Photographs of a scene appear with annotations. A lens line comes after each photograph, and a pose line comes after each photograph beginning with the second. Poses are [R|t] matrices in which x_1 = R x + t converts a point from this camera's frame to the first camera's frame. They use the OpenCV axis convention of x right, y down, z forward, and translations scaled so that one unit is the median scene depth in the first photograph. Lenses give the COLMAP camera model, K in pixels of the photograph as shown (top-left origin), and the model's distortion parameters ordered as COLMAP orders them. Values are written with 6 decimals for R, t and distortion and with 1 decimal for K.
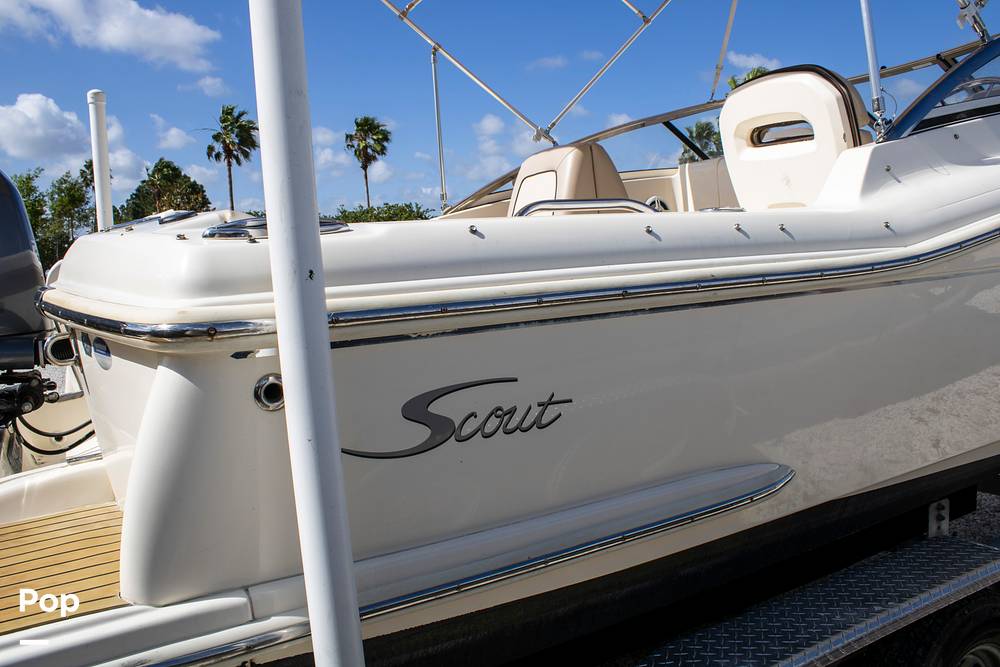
lens RADIAL K [[821.8, 0, 500.0], [0, 821.8, 333.5], [0, 0, 1]] dist [-0.172168, 0.154876]
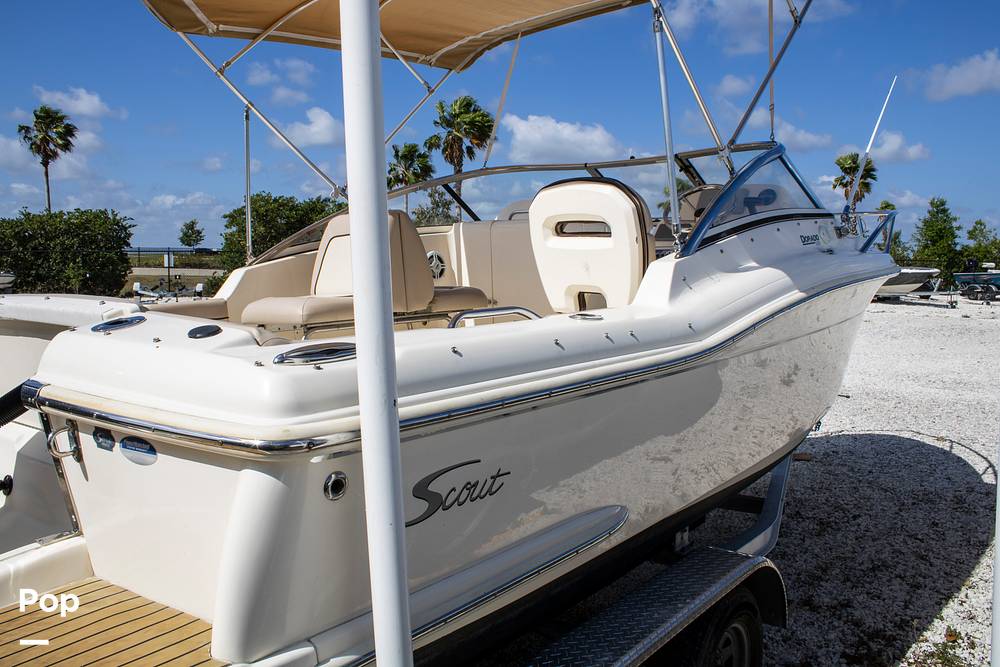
lens RADIAL K [[830.1, 0, 503.5], [0, 830.1, 330.6], [0, 0, 1]] dist [-0.174612, 0.161579]
pose [[0.931737, 0.014576, 0.362842, -0.313005], [-0.007057, 0.999732, -0.022041, -0.090860], [-0.363066, 0.017976, 0.931590, -0.196086]]
